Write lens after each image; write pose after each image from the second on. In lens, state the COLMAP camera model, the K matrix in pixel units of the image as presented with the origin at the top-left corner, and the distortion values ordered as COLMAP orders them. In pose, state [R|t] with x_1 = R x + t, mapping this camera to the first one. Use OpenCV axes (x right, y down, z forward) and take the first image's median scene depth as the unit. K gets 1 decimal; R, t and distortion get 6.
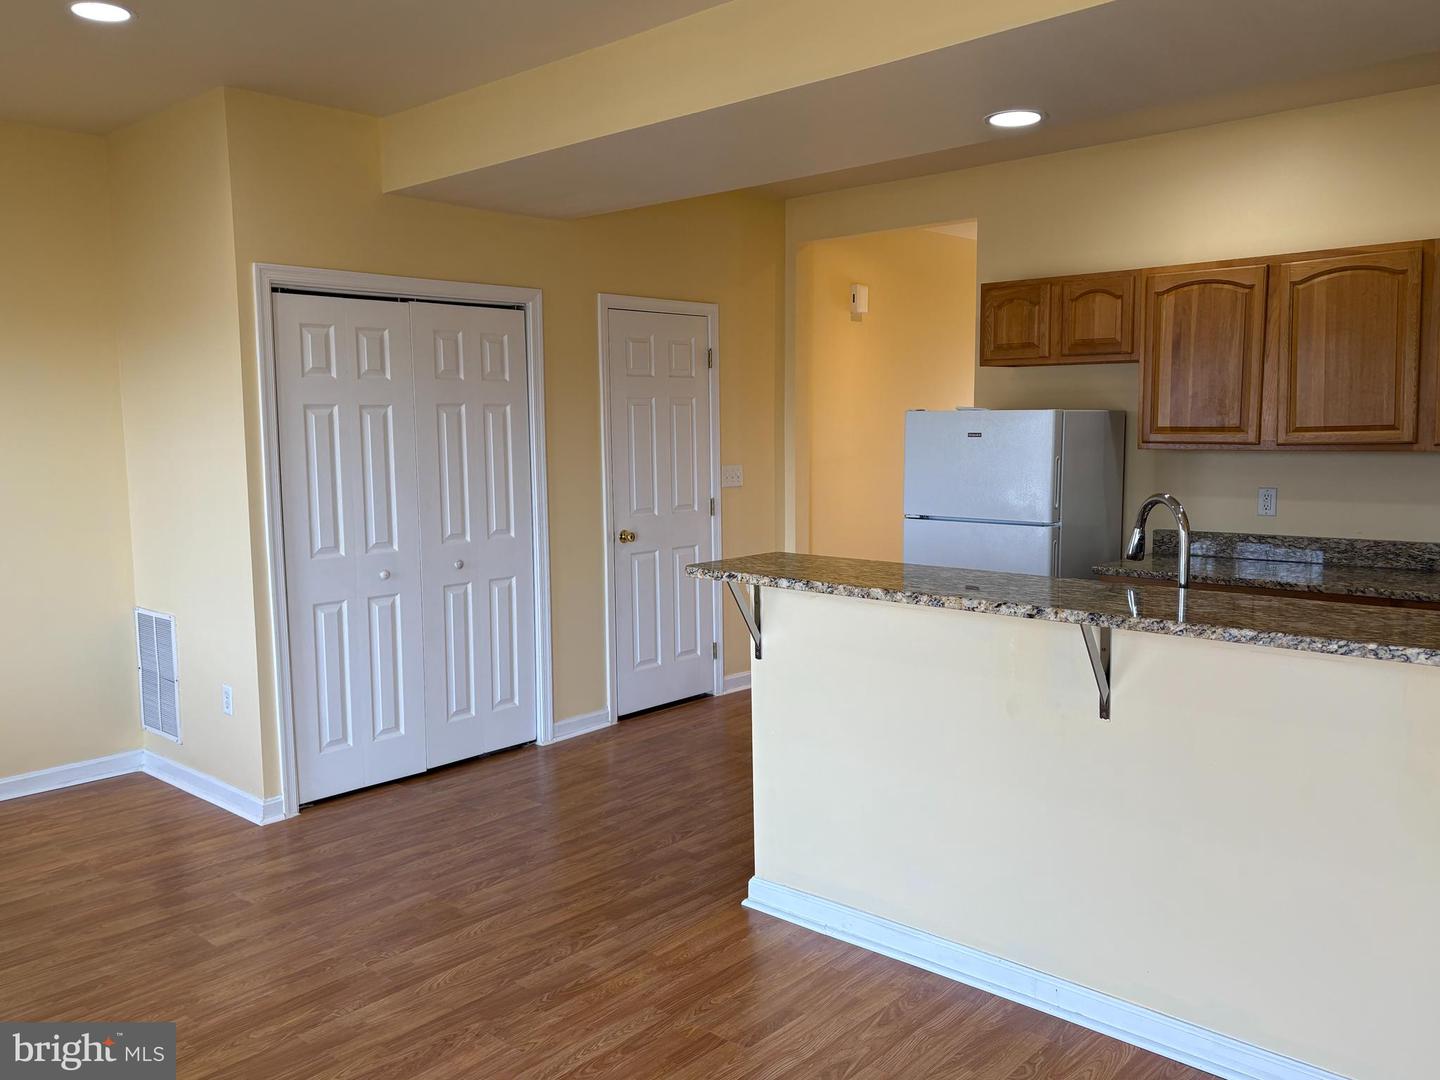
lens RADIAL K [[1158.0, 0, 722.7], [0, 1158.0, 538.8], [0, 0, 1]] dist [0.021891, -0.012898]
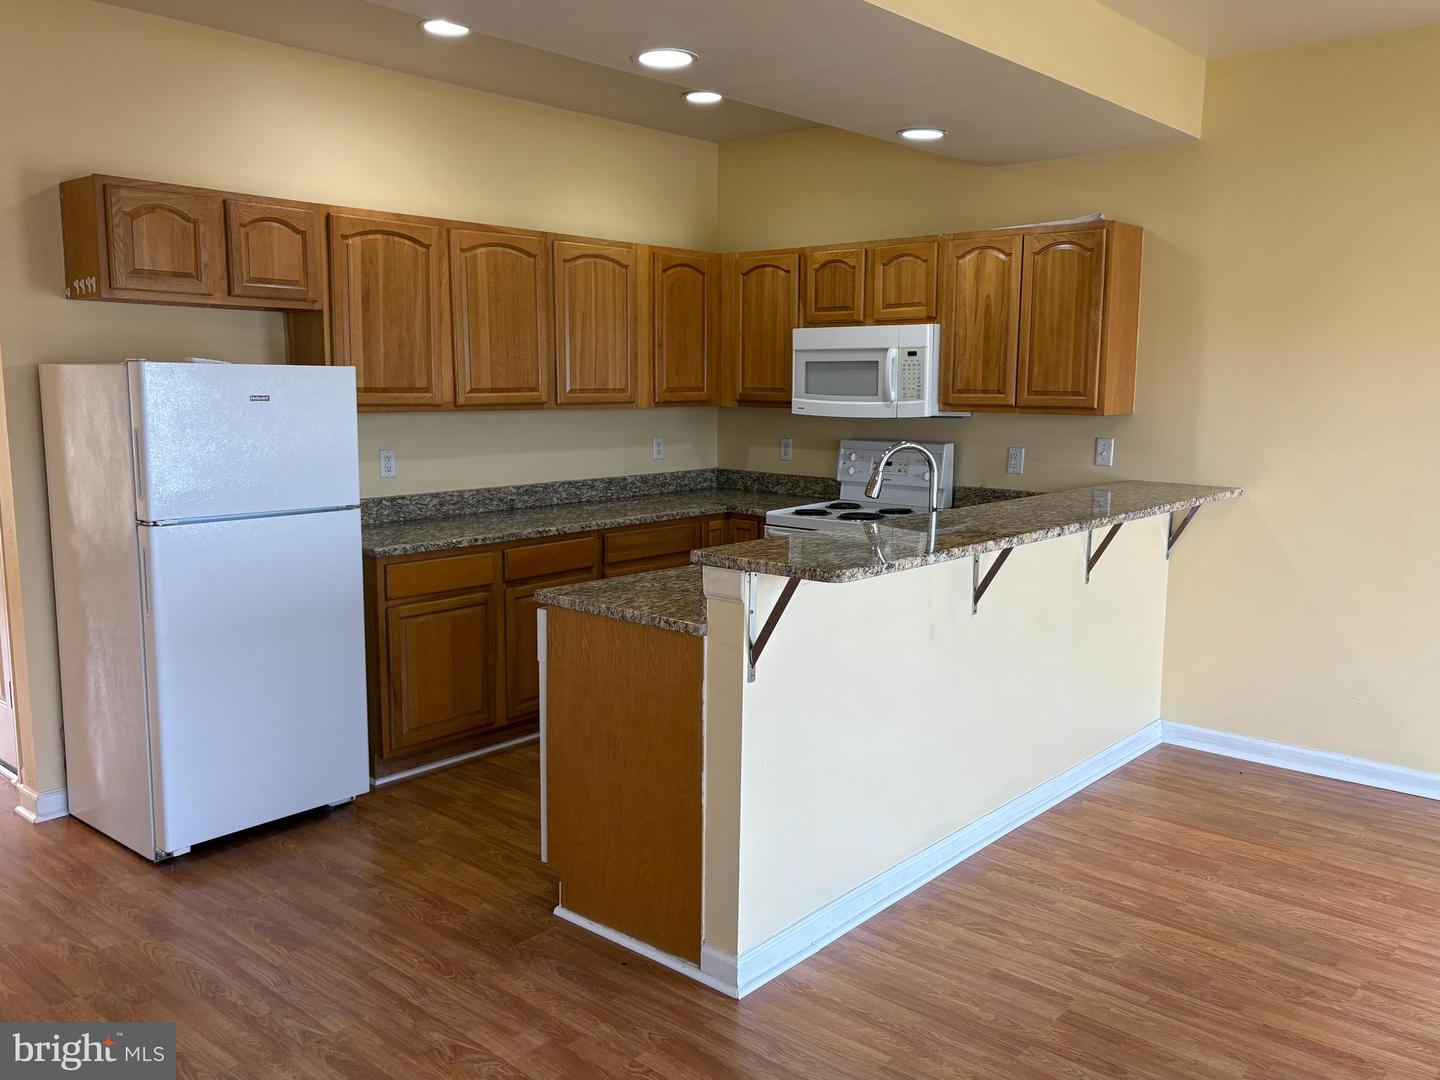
lens RADIAL K [[1158.0, 0, 727.1], [0, 1158.0, 541.5], [0, 0, 1]] dist [0.021891, -0.012898]
pose [[-0.025733, -0.130263, 0.991145, -0.564761], [0.093586, 0.986806, 0.132123, -0.074240], [-0.995279, 0.096157, -0.013203, 0.775003]]
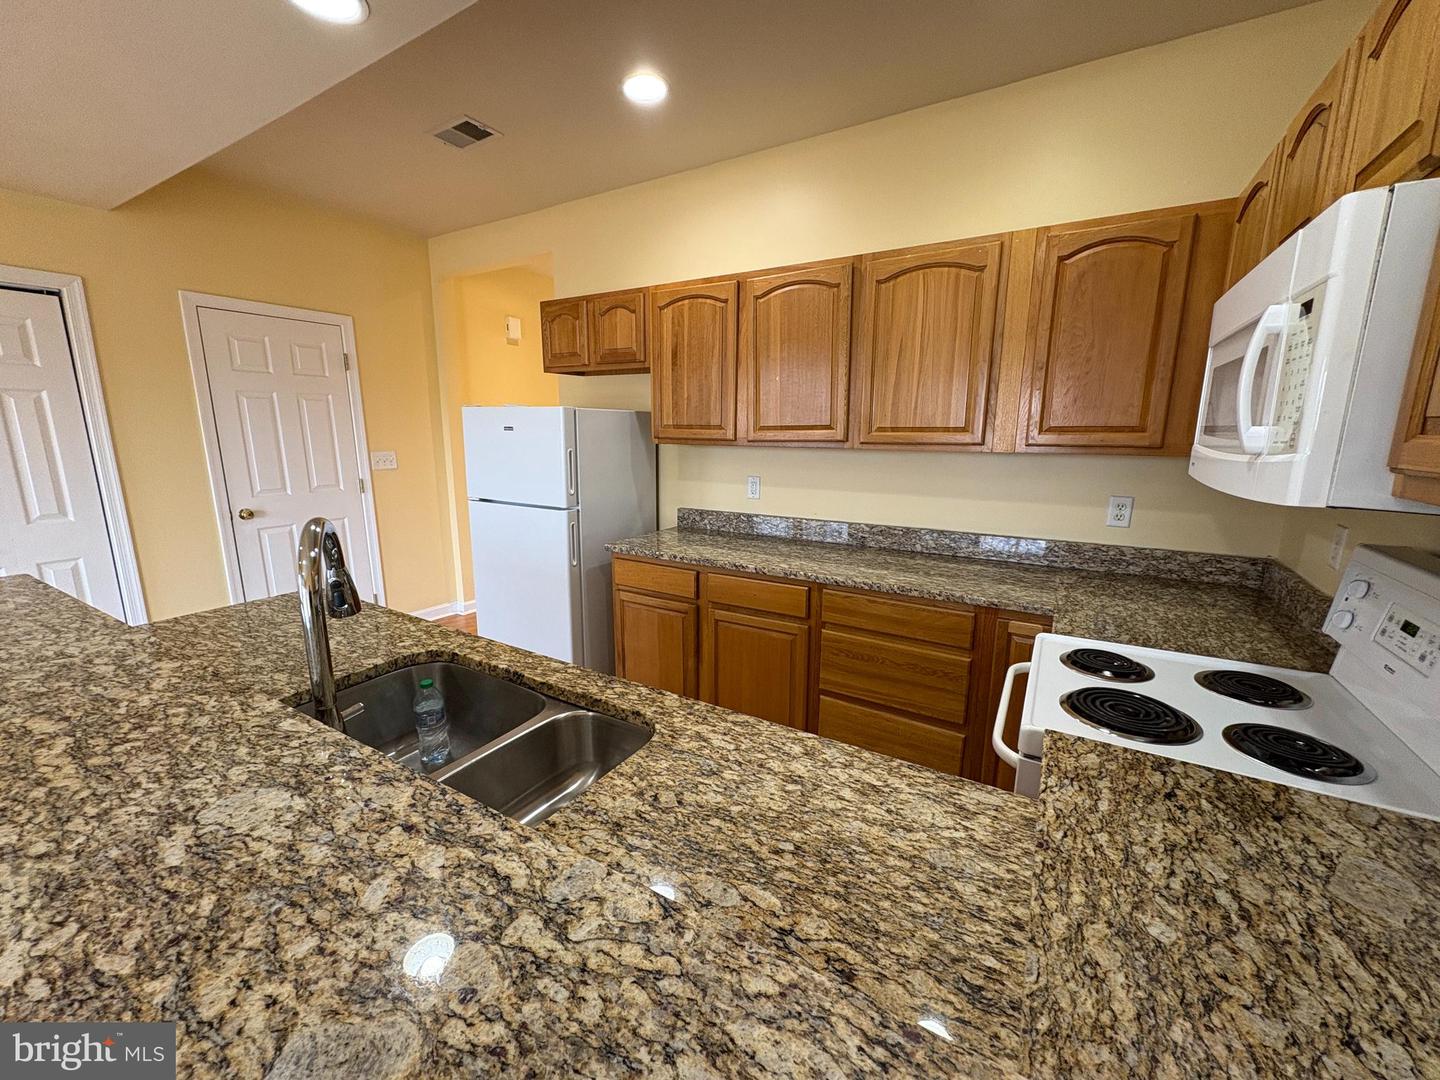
lens RADIAL K [[575.1, 0, 723.6], [0, 575.1, 545.8], [0, 0, 1]] dist [-0.001640, 0.000441]
pose [[0.977687, -0.023391, 0.208759, 0.324884], [0.002275, 0.994902, 0.100822, -0.033837], [-0.210053, -0.098098, 0.972756, 0.422857]]
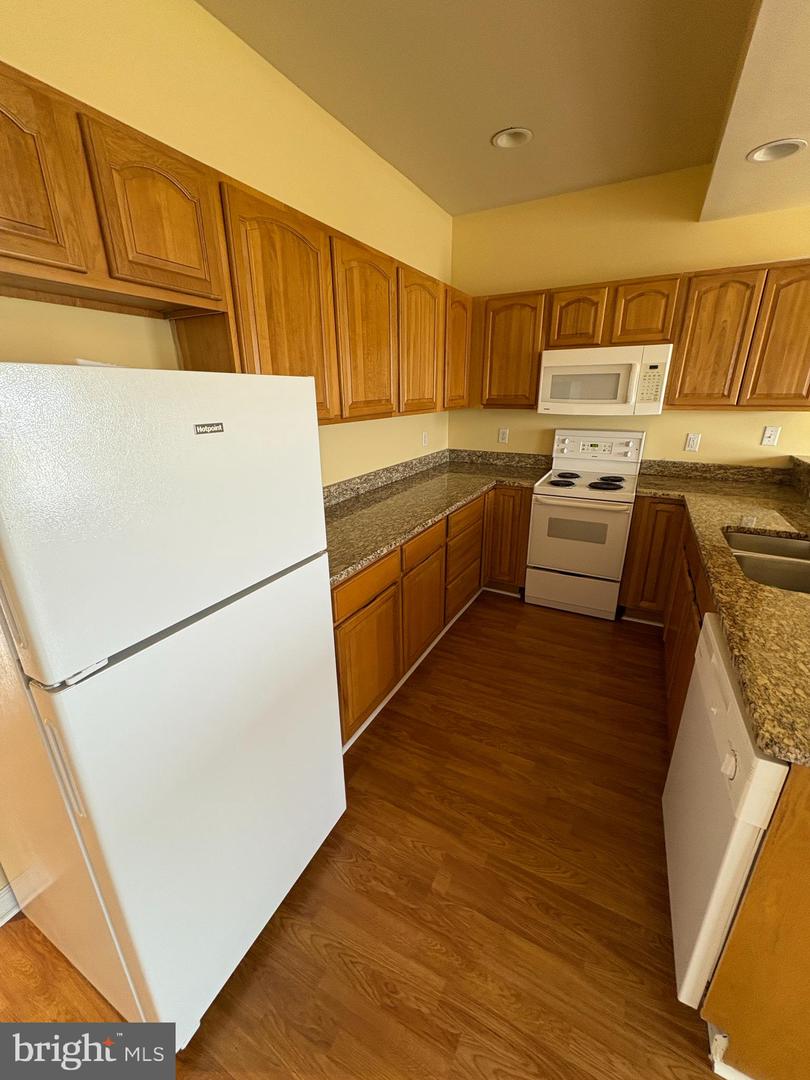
lens RADIAL K [[431.4, 0, 406.6], [0, 431.4, 537.6], [0, 0, 1]] dist [-0.001640, 0.000441]
pose [[-0.253682, -0.298210, 0.920172, 0.031201], [0.111759, 0.935884, 0.334113, -0.104199], [-0.960810, 0.187596, -0.204089, 1.035363]]
